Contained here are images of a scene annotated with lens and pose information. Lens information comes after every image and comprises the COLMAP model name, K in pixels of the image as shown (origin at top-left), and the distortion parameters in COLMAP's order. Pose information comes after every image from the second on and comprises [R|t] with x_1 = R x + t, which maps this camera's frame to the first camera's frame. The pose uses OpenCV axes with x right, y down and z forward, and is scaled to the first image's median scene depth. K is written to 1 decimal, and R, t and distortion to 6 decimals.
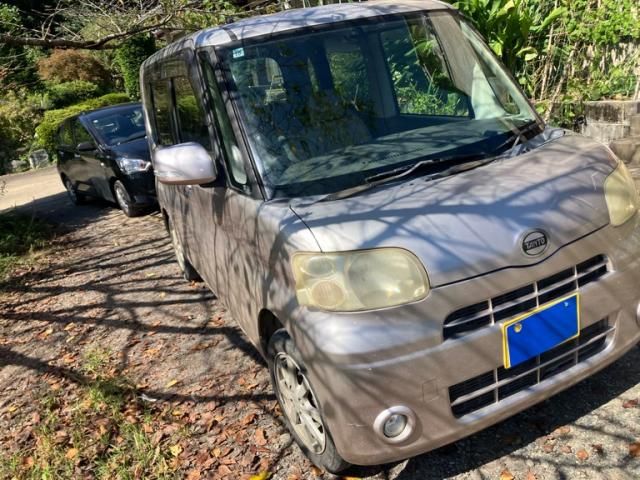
lens RADIAL K [[512.8, 0, 322.8], [0, 512.8, 239.6], [0, 0, 1]] dist [0.008080, 0.004621]
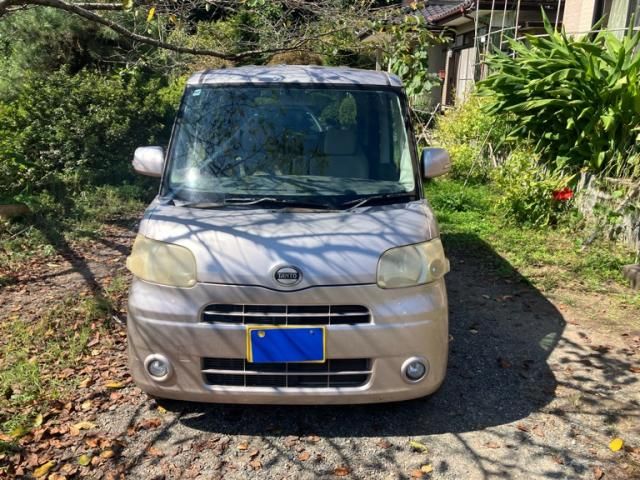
lens RADIAL K [[509.7, 0, 329.4], [0, 509.7, 229.4], [0, 0, 1]] dist [0.004320, 0.004786]
pose [[0.902698, 0.264560, -0.339328, 0.881168], [-0.279155, 0.960227, 0.006027, -0.137548], [0.327426, 0.089285, 0.940649, -0.189527]]
